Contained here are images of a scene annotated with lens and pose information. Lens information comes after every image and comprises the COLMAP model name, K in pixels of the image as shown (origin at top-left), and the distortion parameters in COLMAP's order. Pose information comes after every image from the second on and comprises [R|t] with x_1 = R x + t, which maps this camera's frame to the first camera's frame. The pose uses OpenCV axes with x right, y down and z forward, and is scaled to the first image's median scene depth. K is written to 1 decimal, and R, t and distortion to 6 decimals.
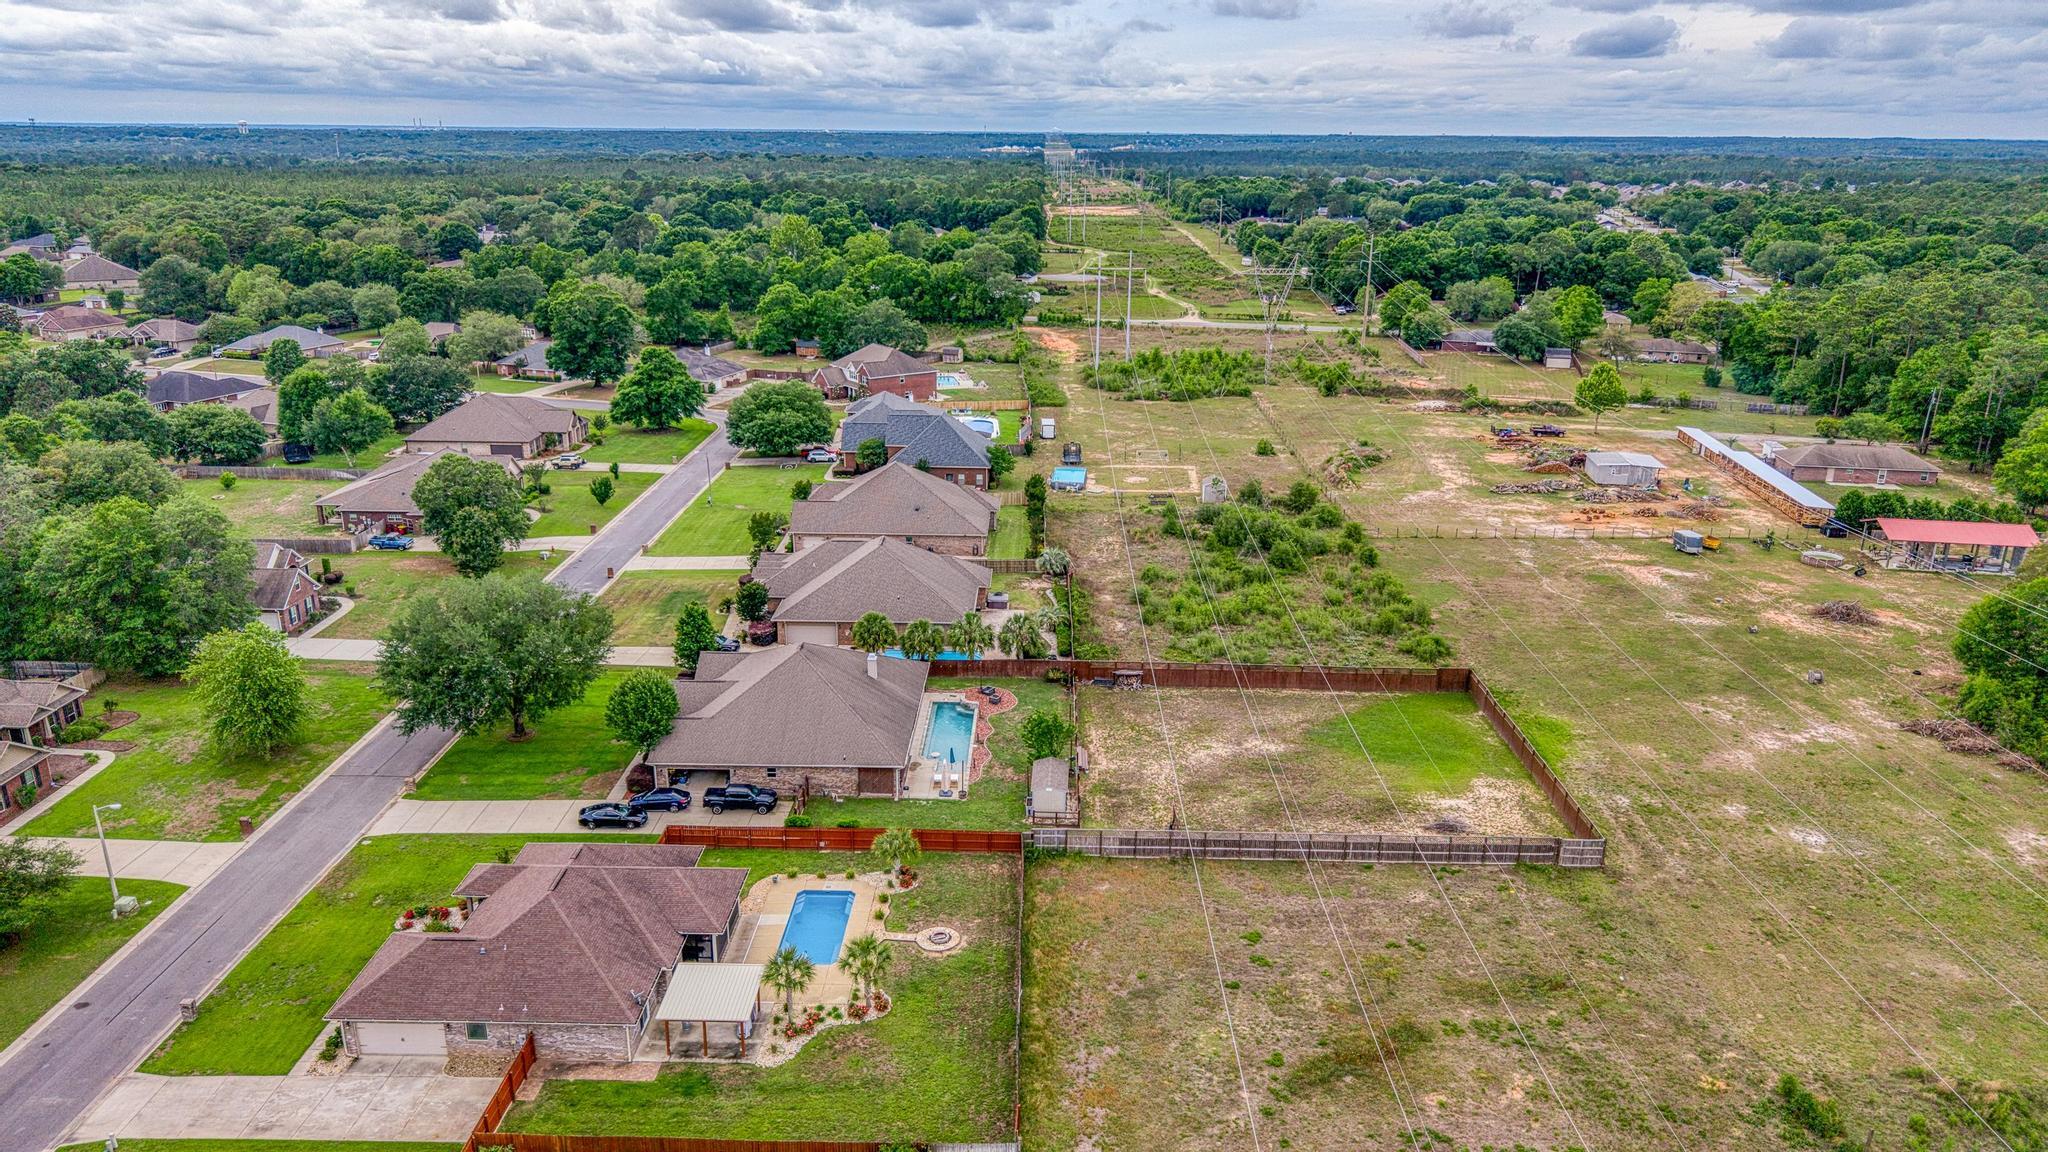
lens RADIAL K [[1377.9, 0, 1016.2], [0, 1377.9, 575.2], [0, 0, 1]] dist [0.012772, -0.009115]
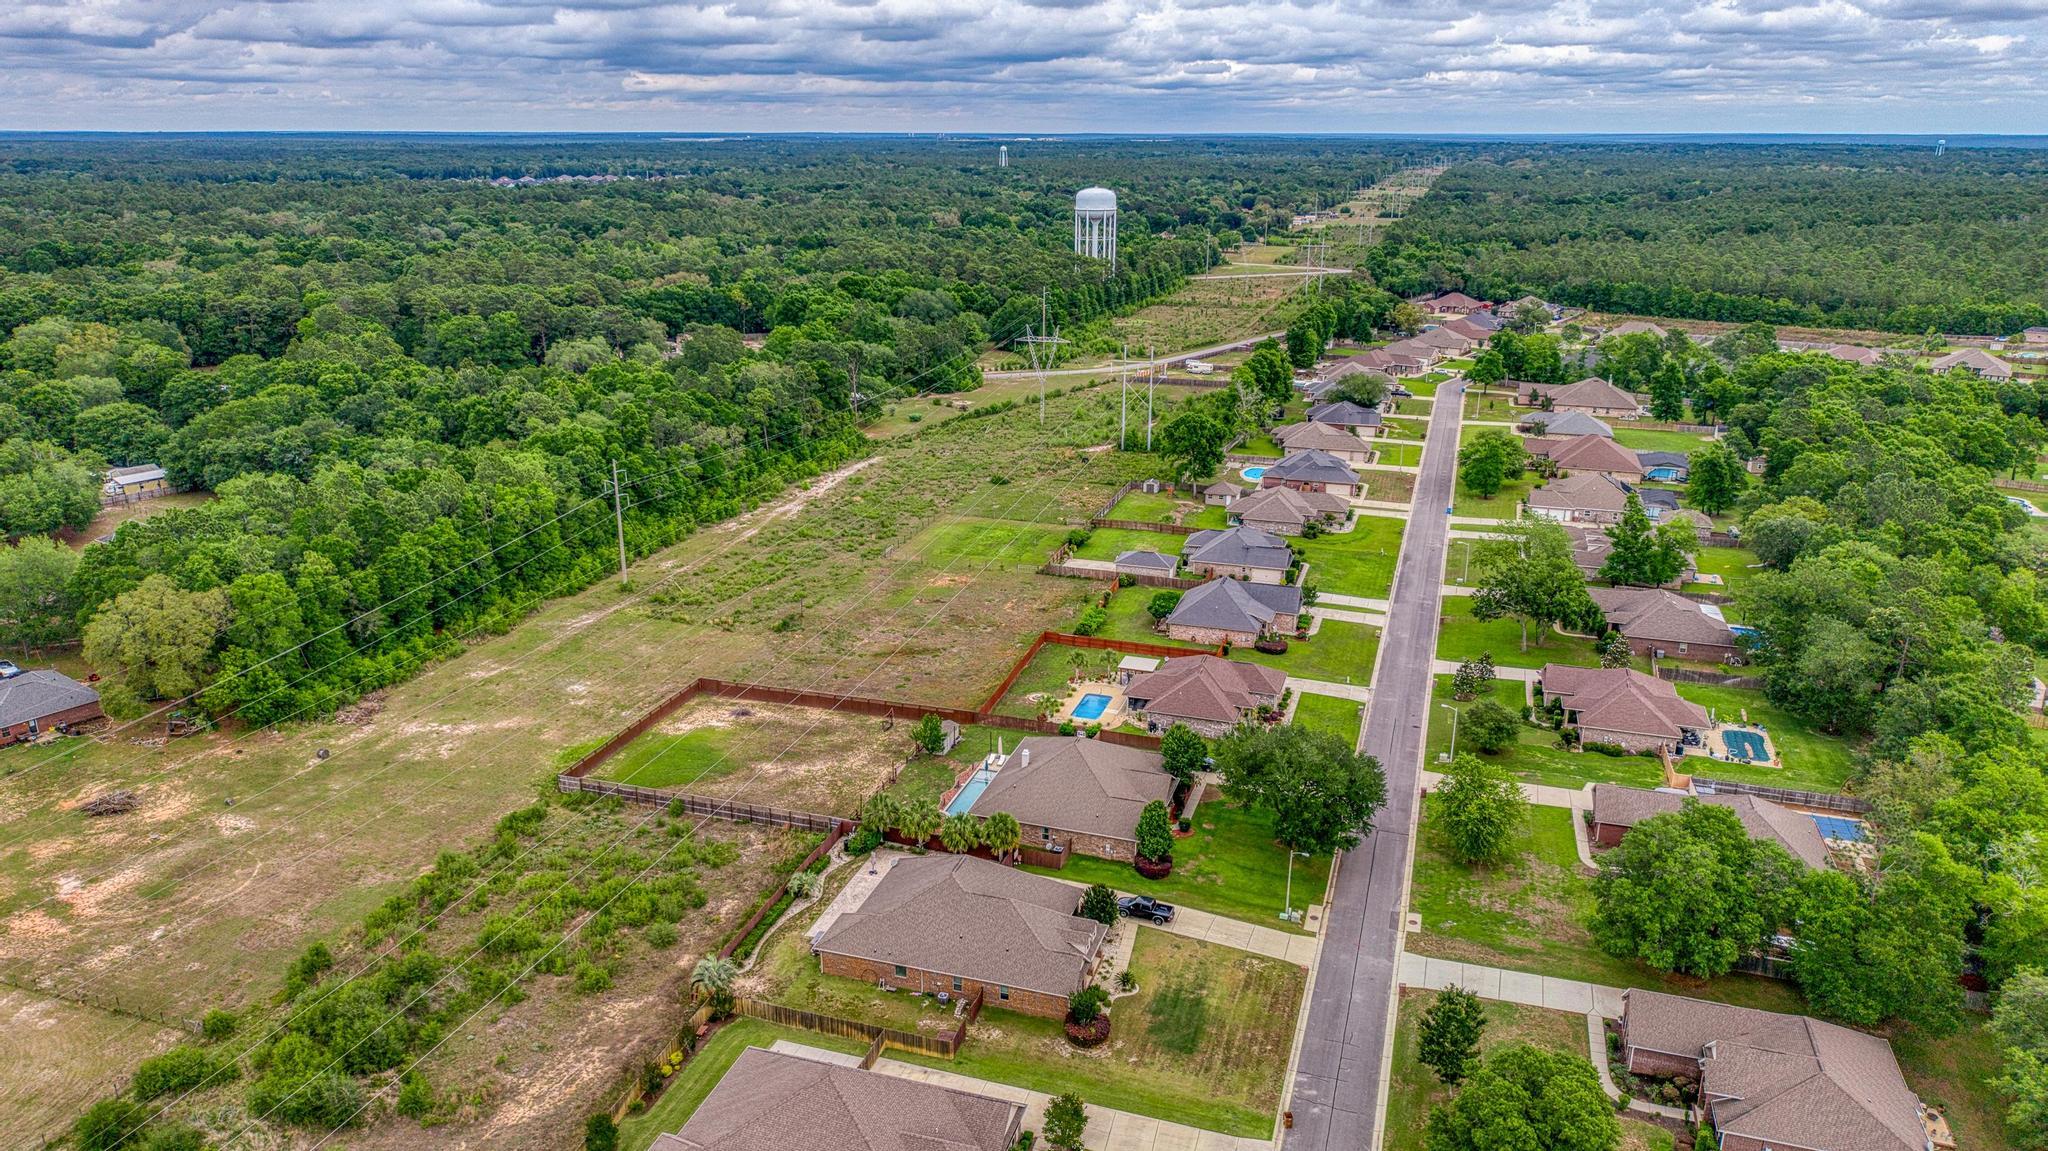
lens RADIAL K [[1375.7, 0, 1024.0], [0, 1375.7, 575.5], [0, 0, 1]] dist [0.028466, -0.032239]
pose [[-0.957892, -0.095701, 0.270712, -0.333359], [0.081589, 0.813235, 0.576187, -0.633544], [-0.275294, 0.574012, -0.771183, 1.423291]]
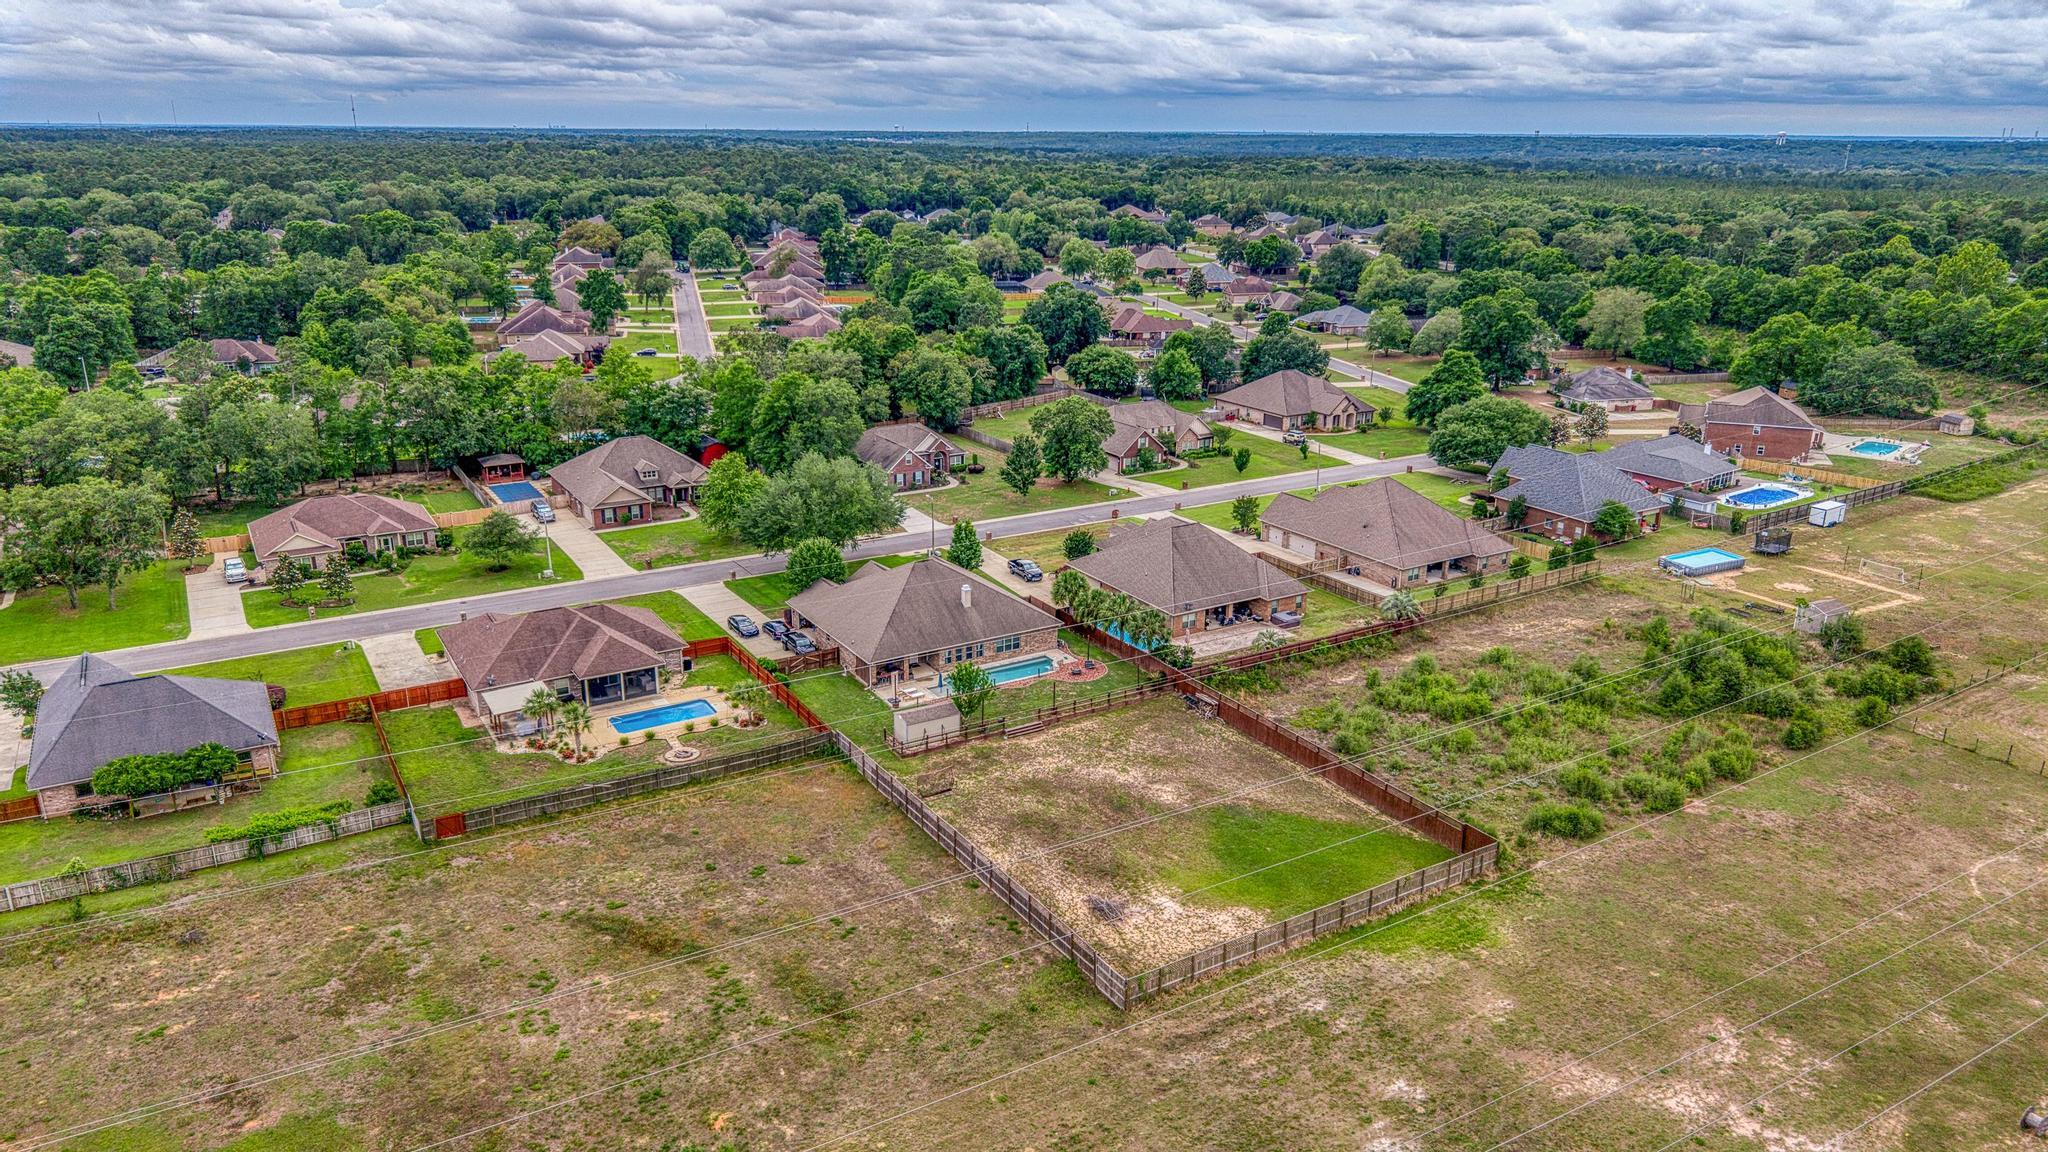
lens RADIAL K [[1377.9, 0, 1016.2], [0, 1377.9, 575.2], [0, 0, 1]] dist [0.012772, -0.009115]
pose [[0.537662, 0.257800, -0.802782, 0.611155], [-0.263884, 0.955729, 0.130181, -0.081096], [0.800803, 0.141848, 0.581889, 0.264706]]
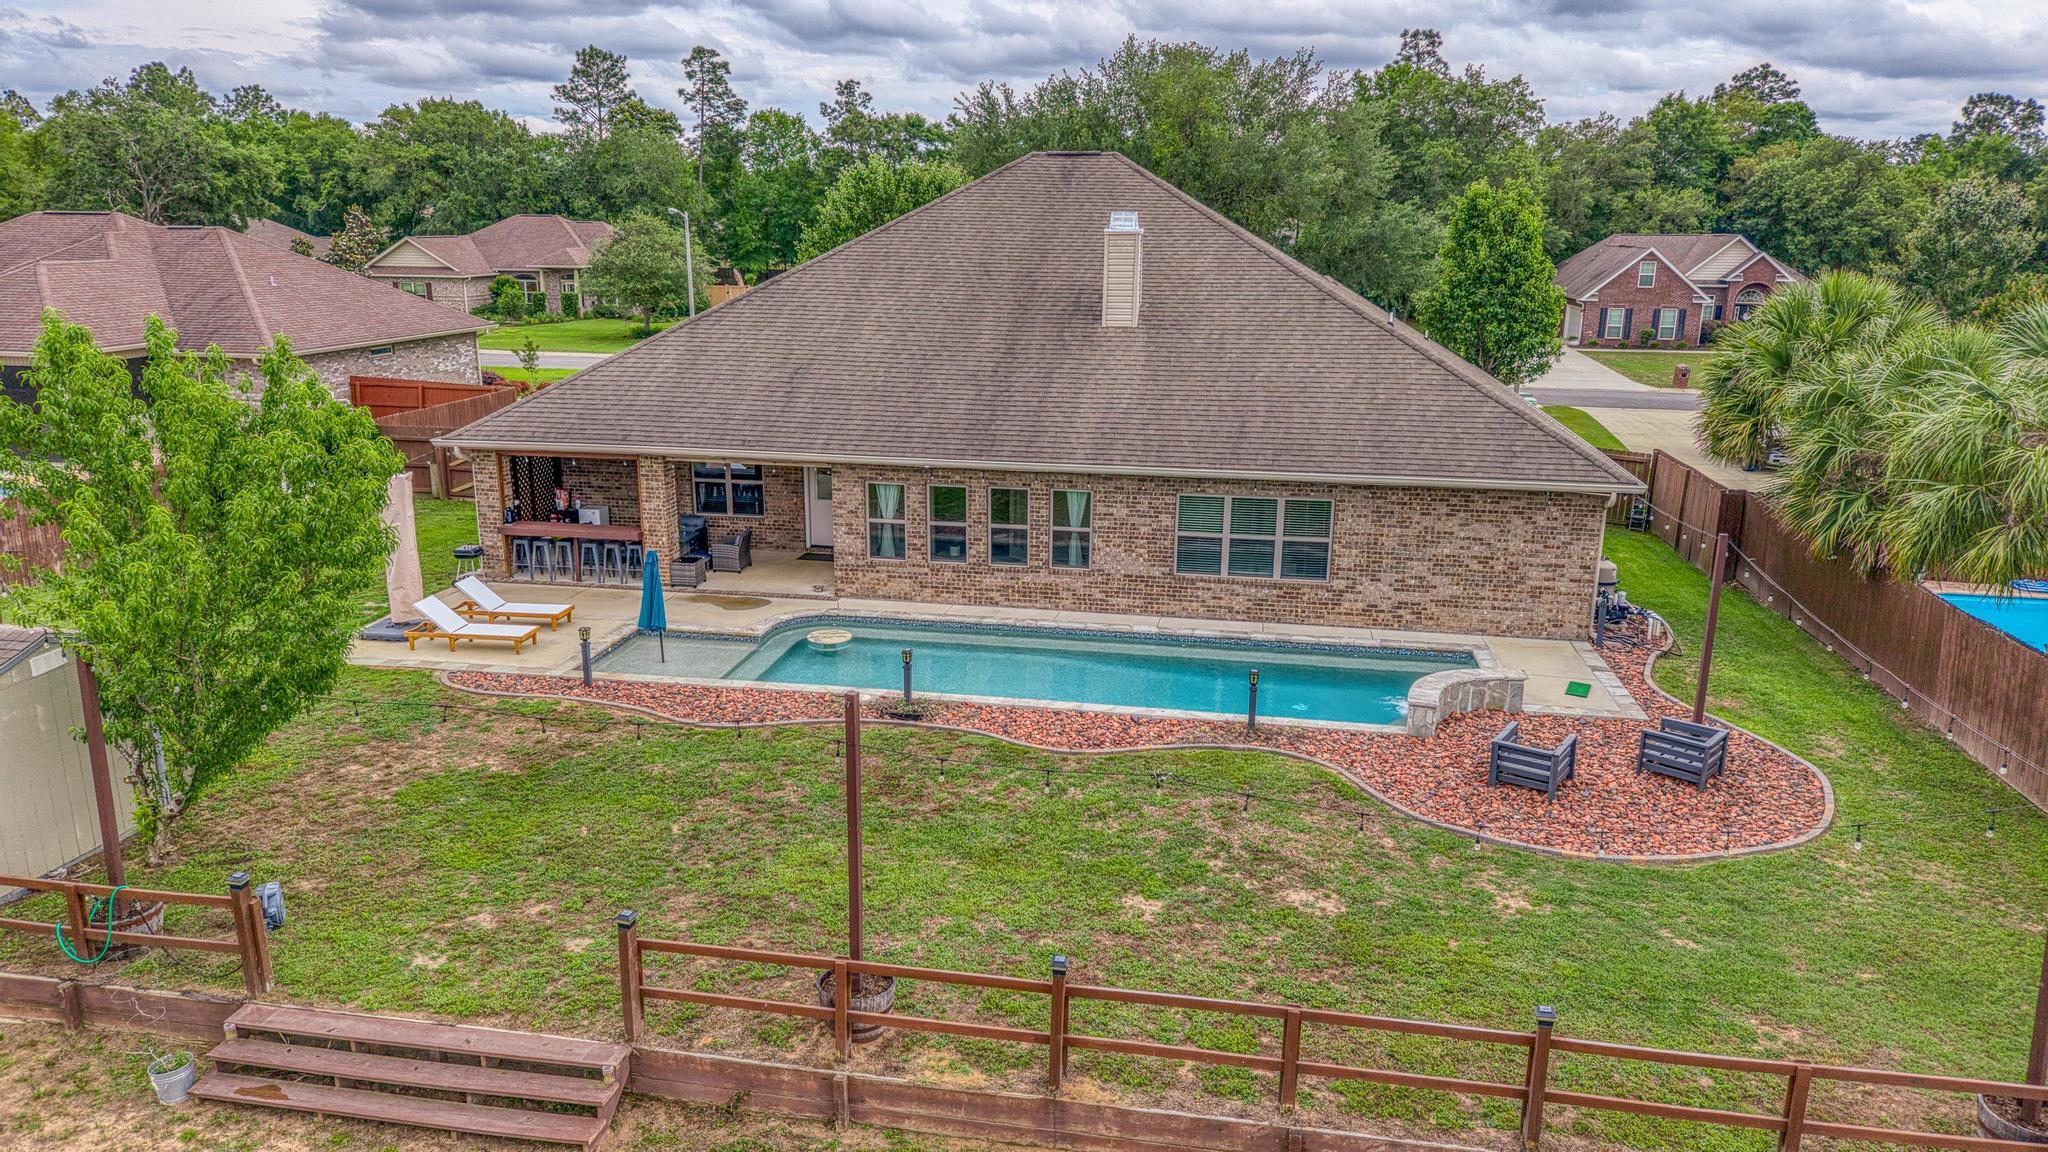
lens RADIAL K [[1375.7, 0, 1024.0], [0, 1375.7, 576.0], [0, 0, 1]] dist [0.028466, -0.032239]
pose [[-0.144390, 0.239764, -0.960034, 0.094476], [-0.319691, 0.906868, 0.274568, 0.040163], [0.936456, 0.346559, -0.054293, 0.741436]]
